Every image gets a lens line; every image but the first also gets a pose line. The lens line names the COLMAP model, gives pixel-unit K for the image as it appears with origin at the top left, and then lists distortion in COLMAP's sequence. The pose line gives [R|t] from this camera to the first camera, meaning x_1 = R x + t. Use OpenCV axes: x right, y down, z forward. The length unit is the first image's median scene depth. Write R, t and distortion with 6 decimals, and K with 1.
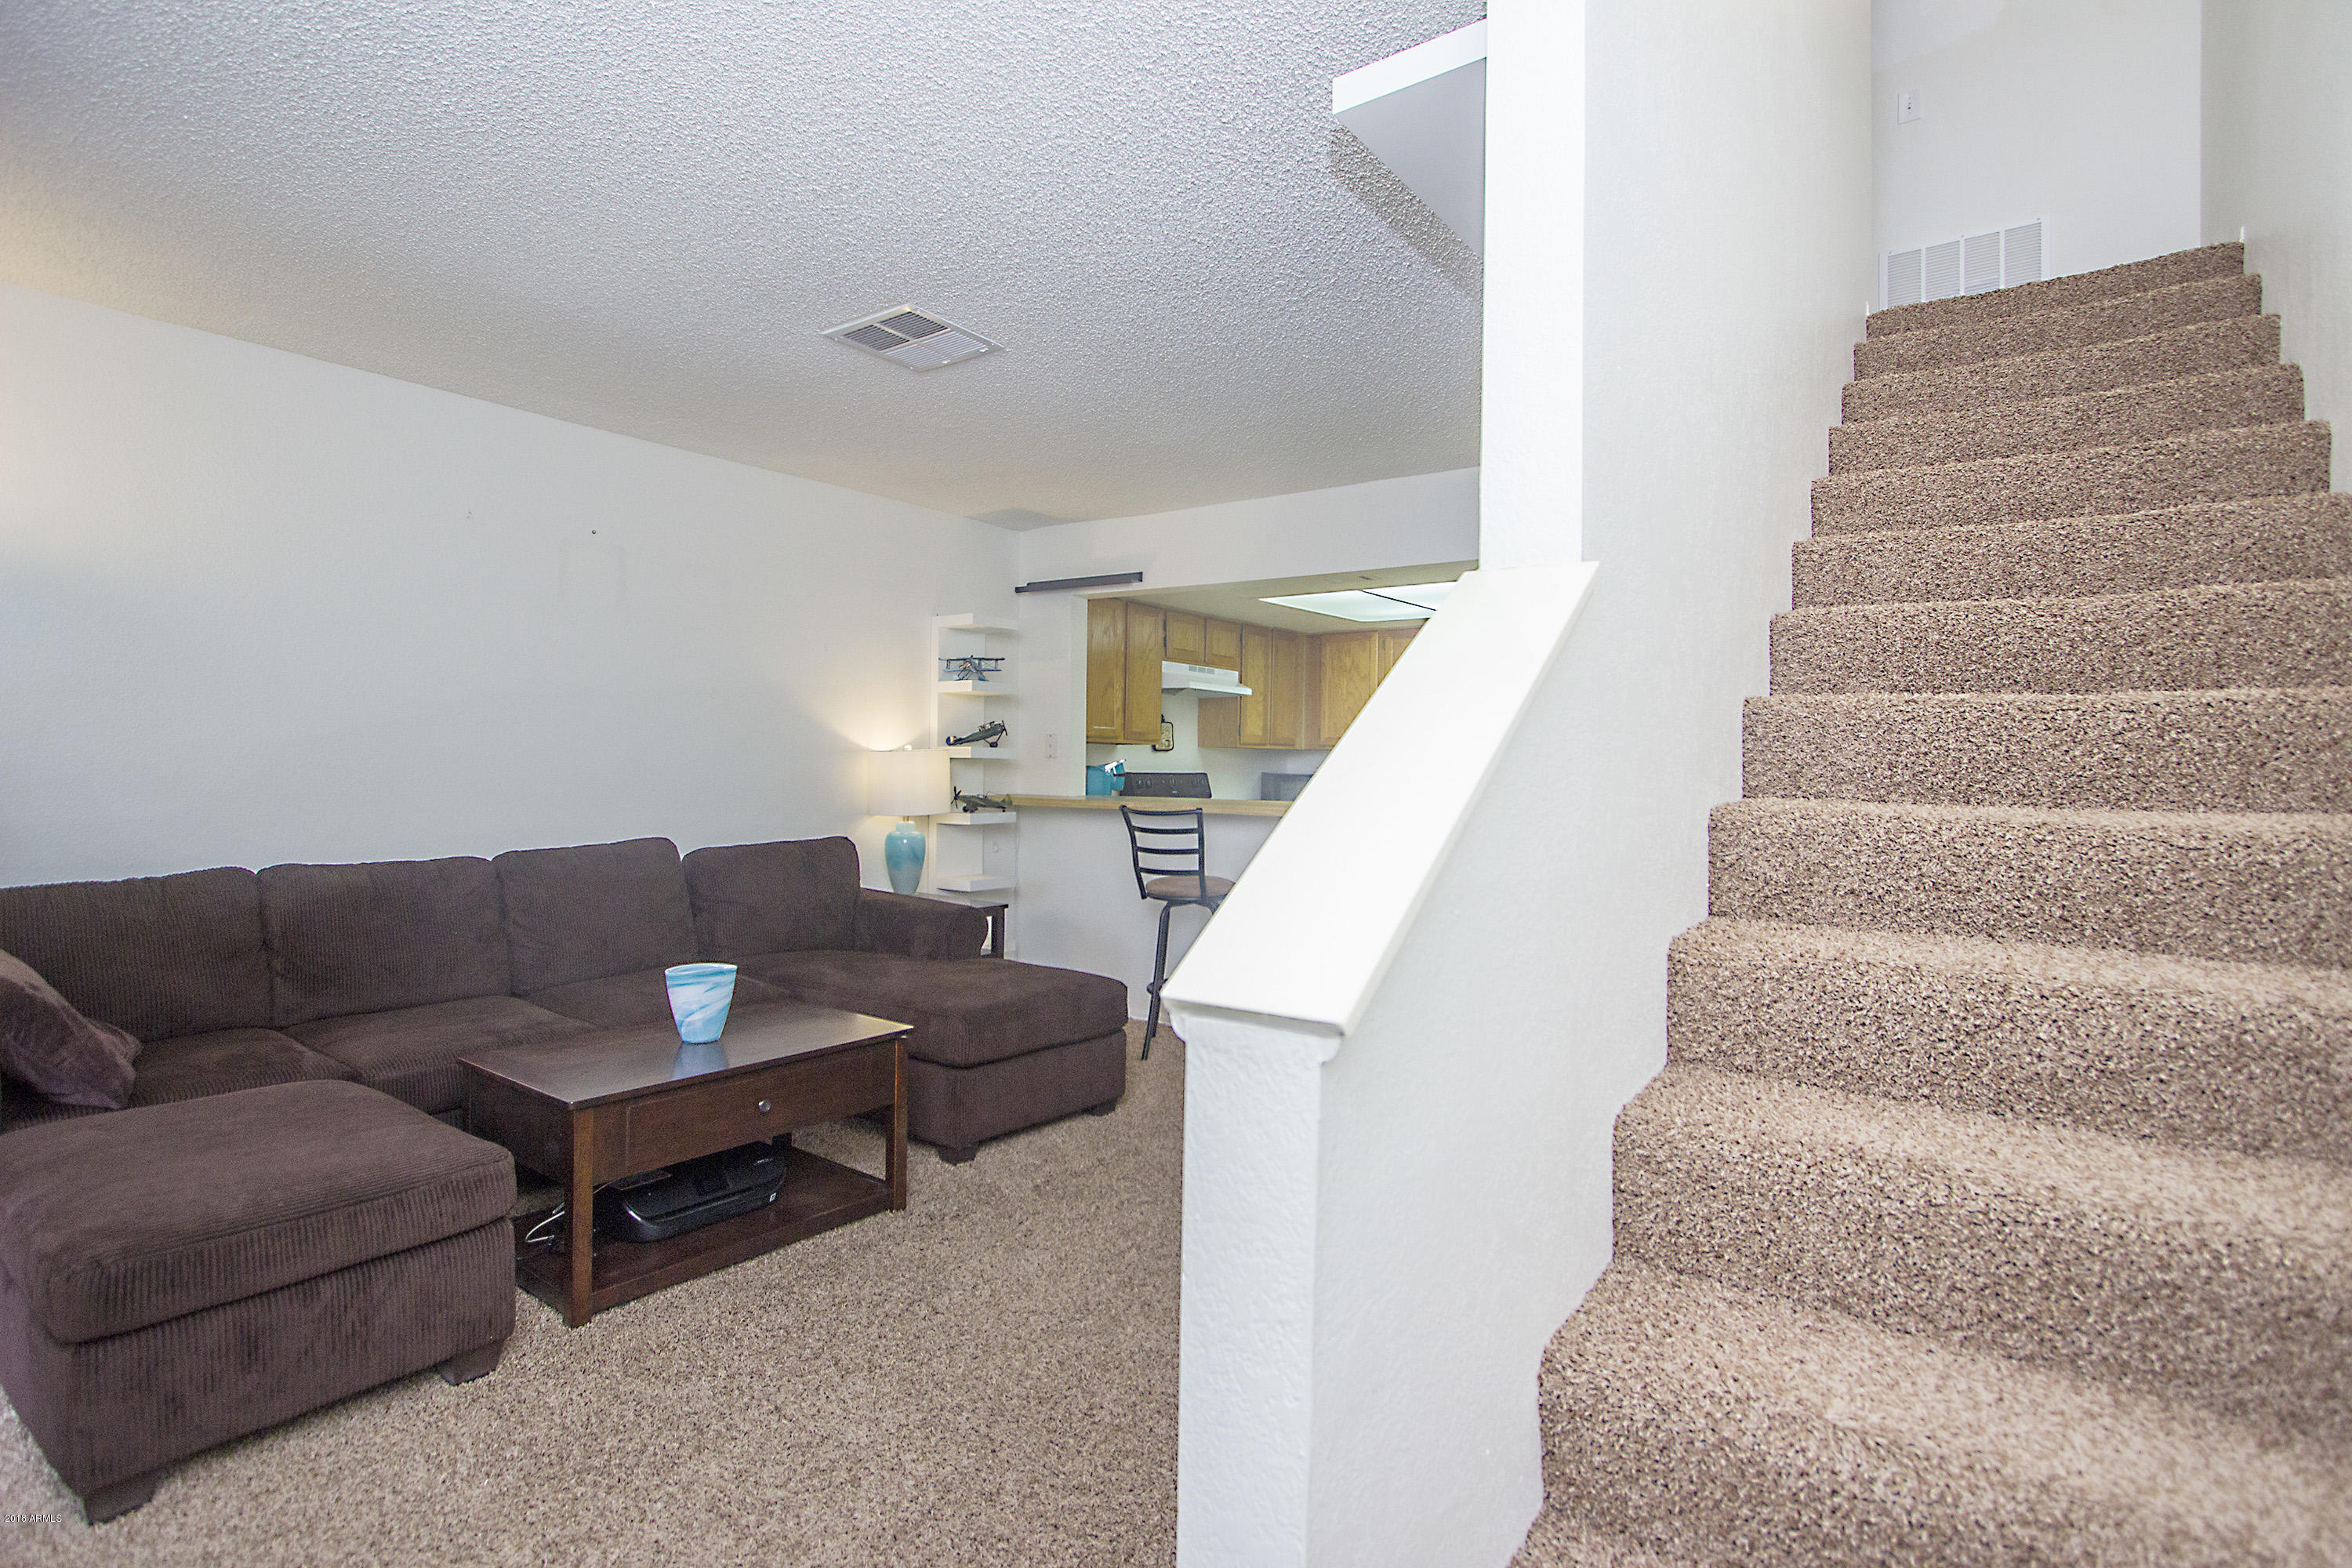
lens RADIAL K [[1132.1, 0, 1176.0], [0, 1132.1, 784.0], [0, 0, 1]] dist [-0.009264, -0.000116]
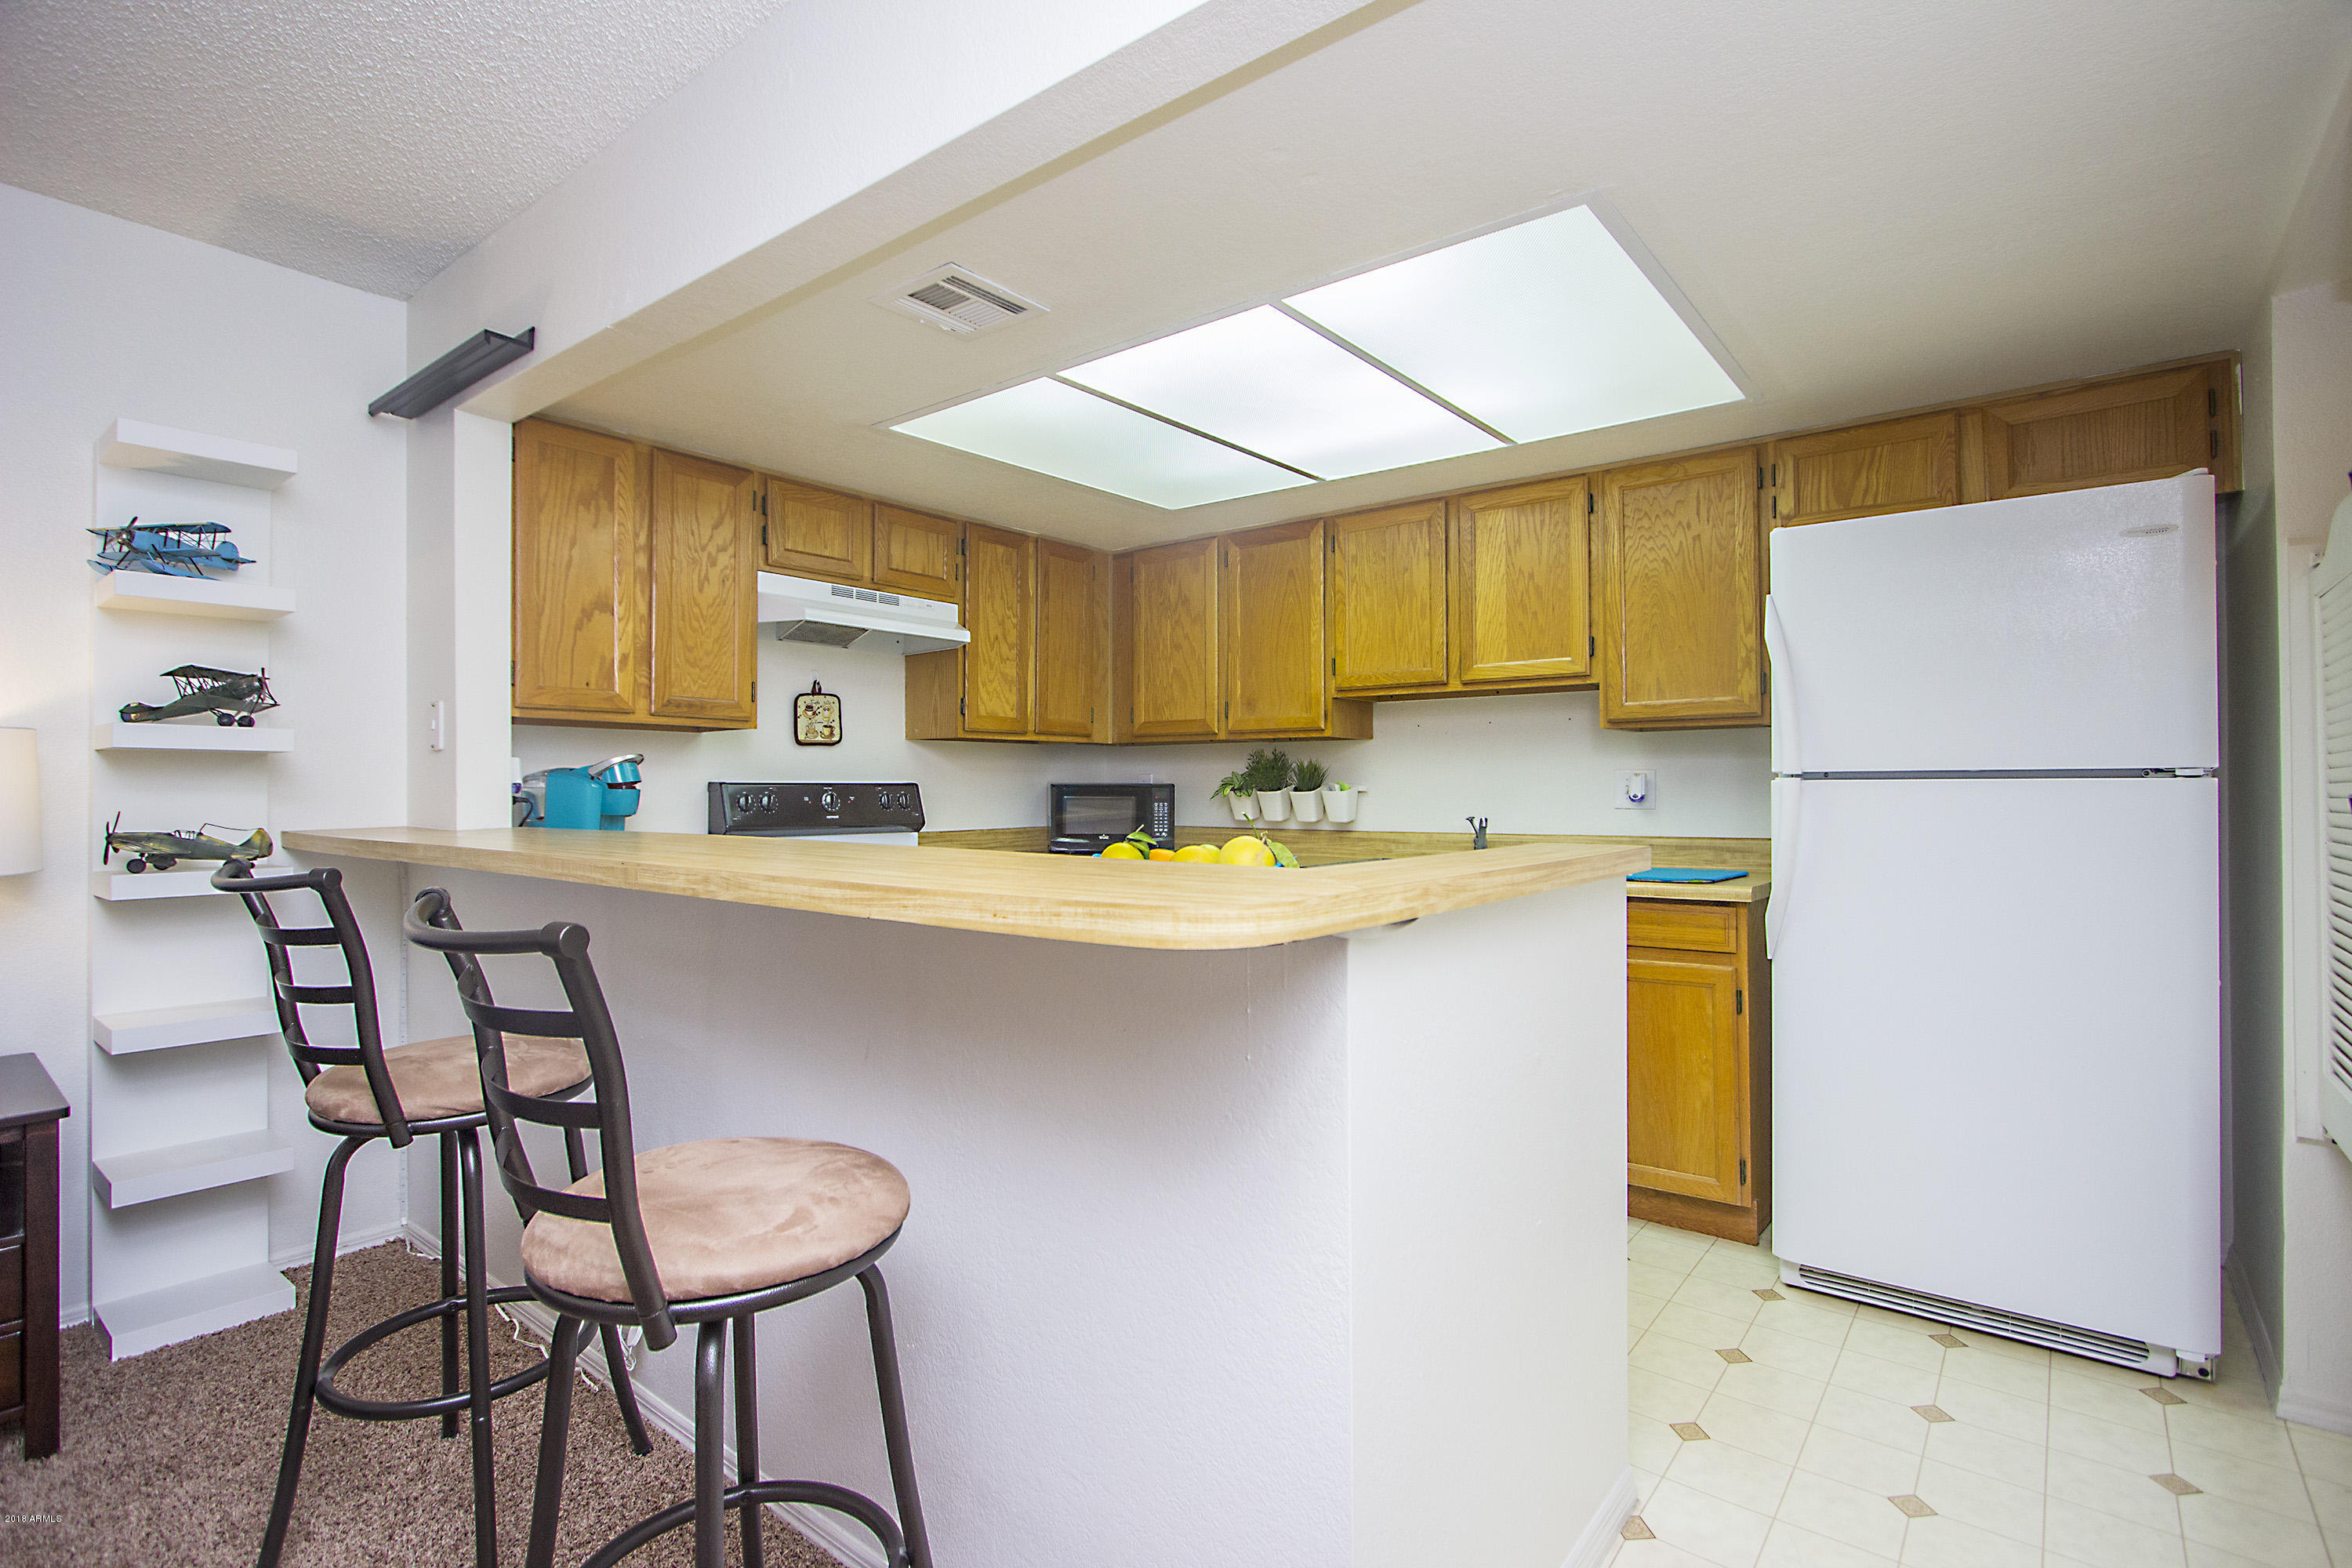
lens RADIAL K [[1101.4, 0, 1176.0], [0, 1101.4, 784.0], [0, 0, 1]] dist [-0.009566, -0.001373]
pose [[0.999203, -0.014983, -0.037001, 0.242049], [0.014284, 0.999716, -0.019072, 0.004721], [0.037276, 0.018529, 0.999133, 0.590272]]
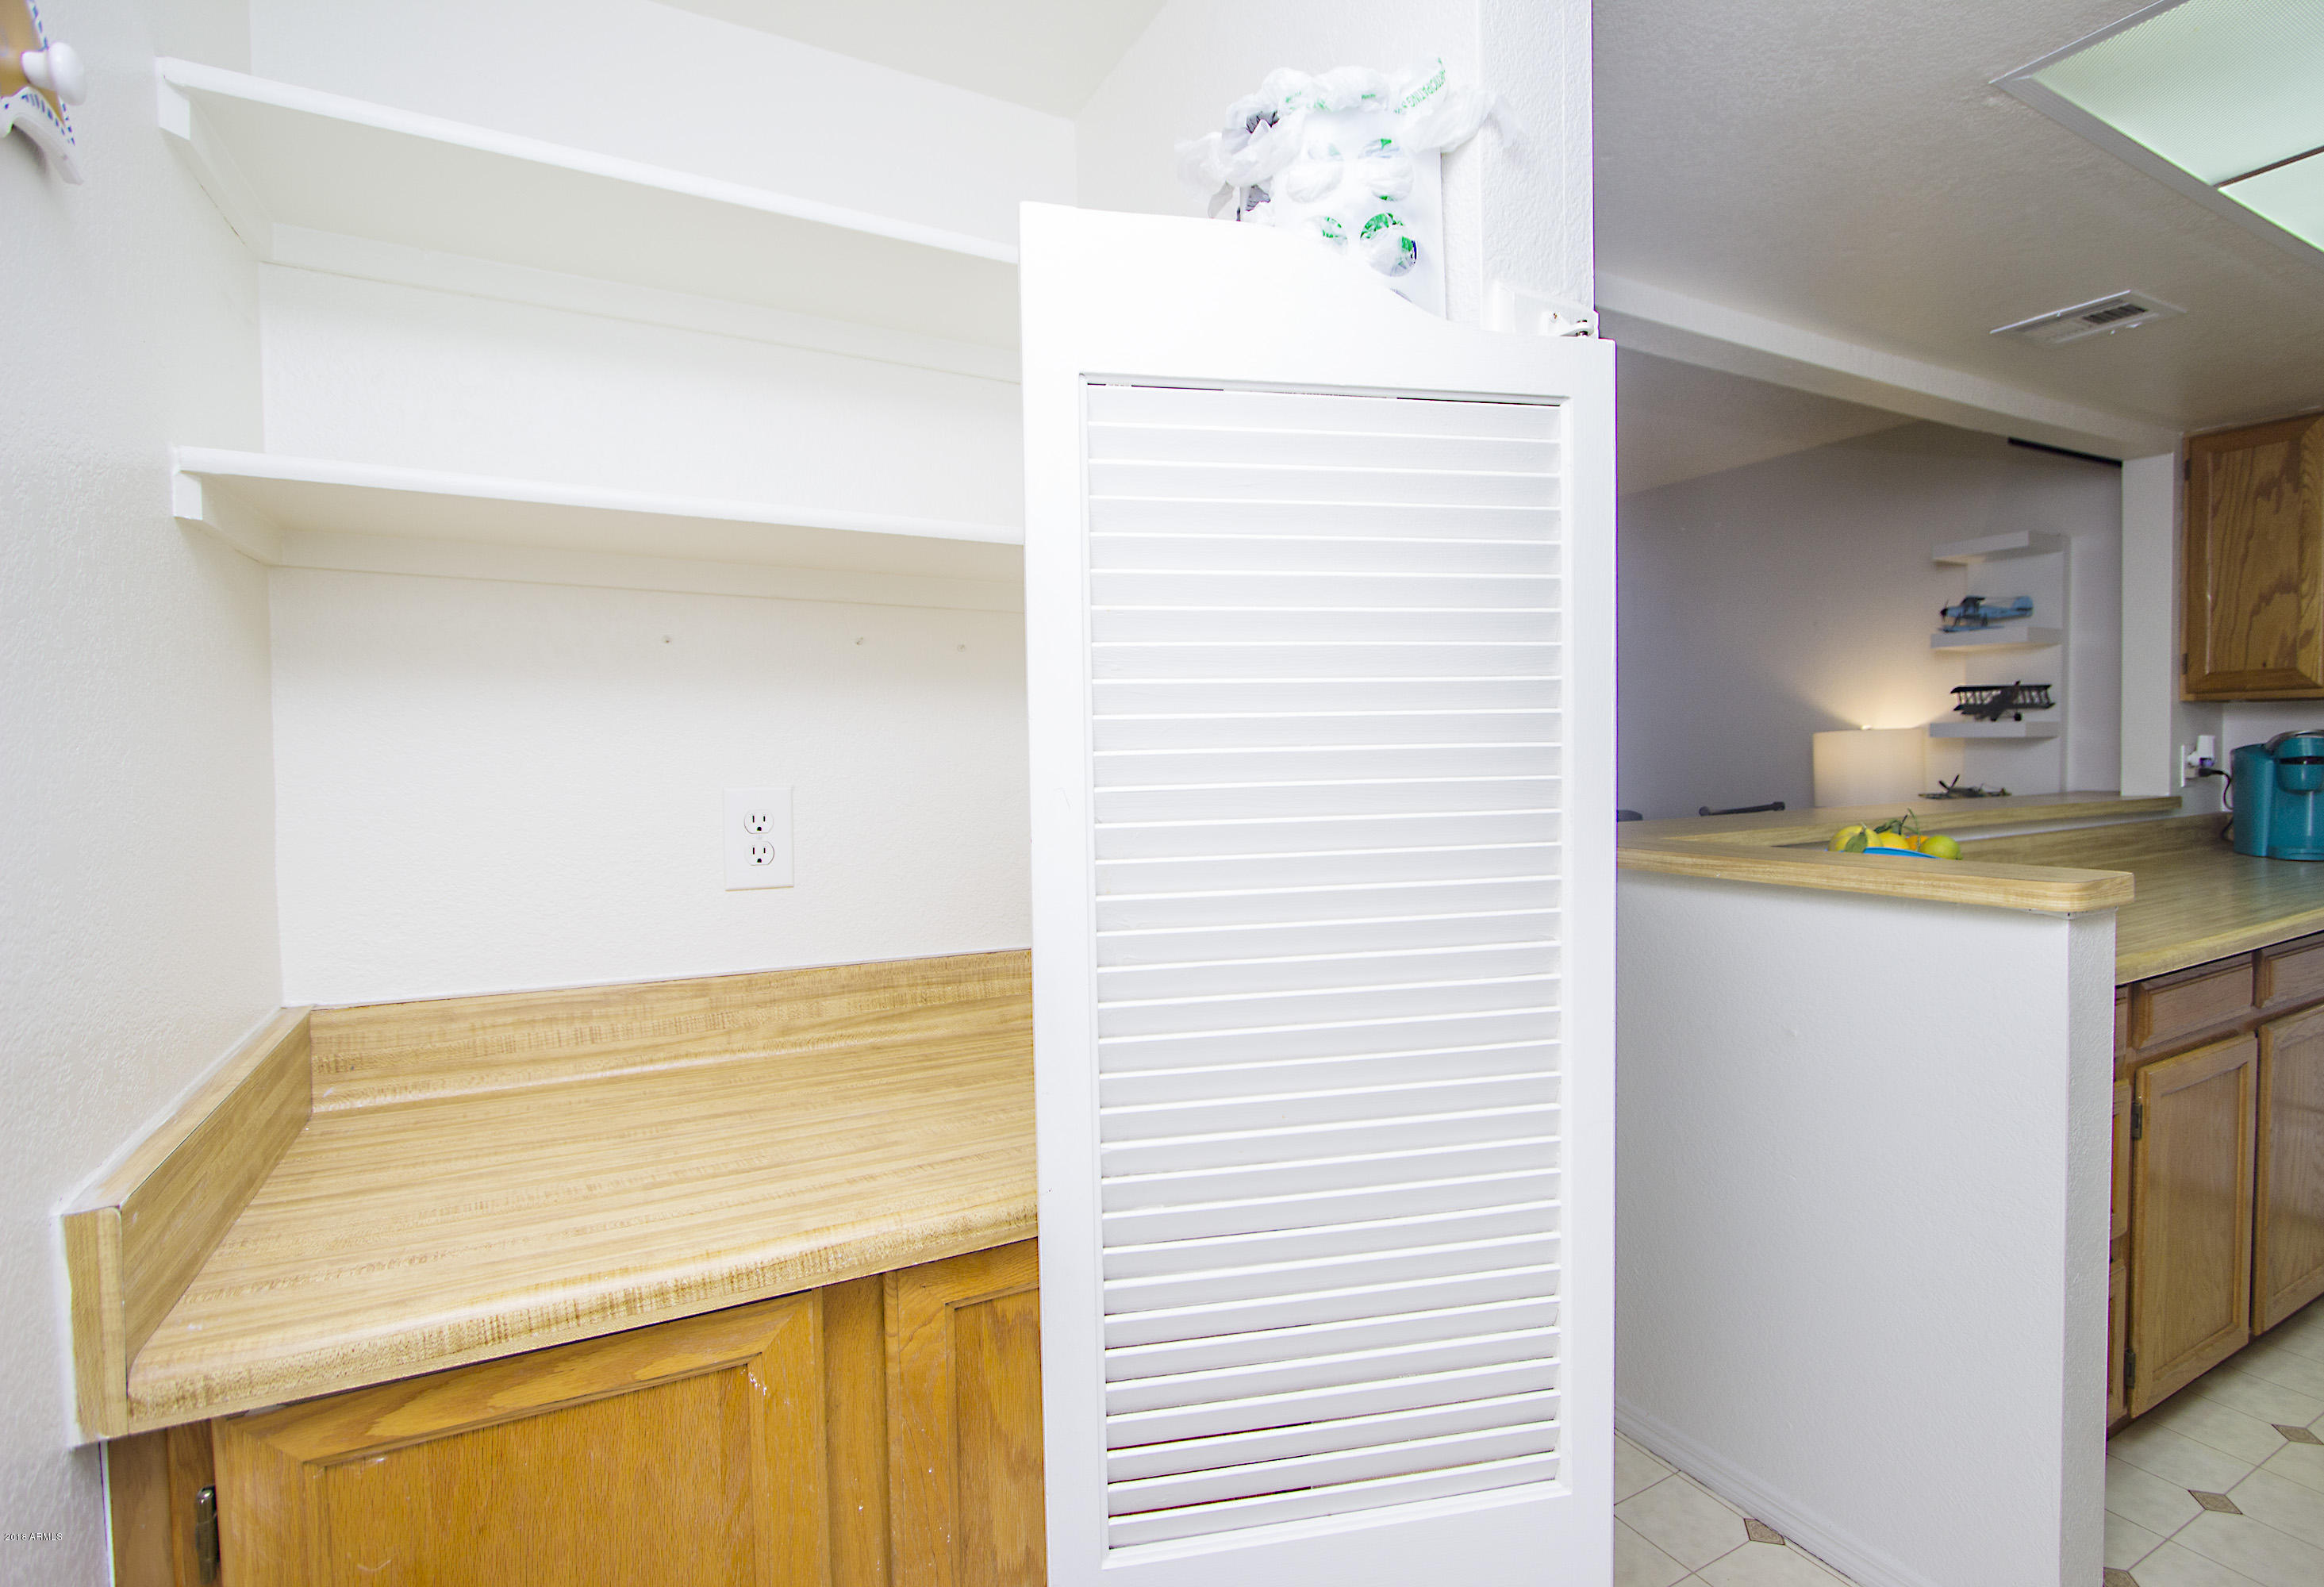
lens RADIAL K [[1117.2, 0, 1162.0], [0, 1117.2, 793.5], [0, 0, 1]] dist [-0.000030, -0.000017]
pose [[-0.414776, 0.020345, -0.909696, 0.620092], [-0.007425, 0.999641, 0.025742, -0.000558], [0.909893, 0.017432, -0.414476, 0.788279]]
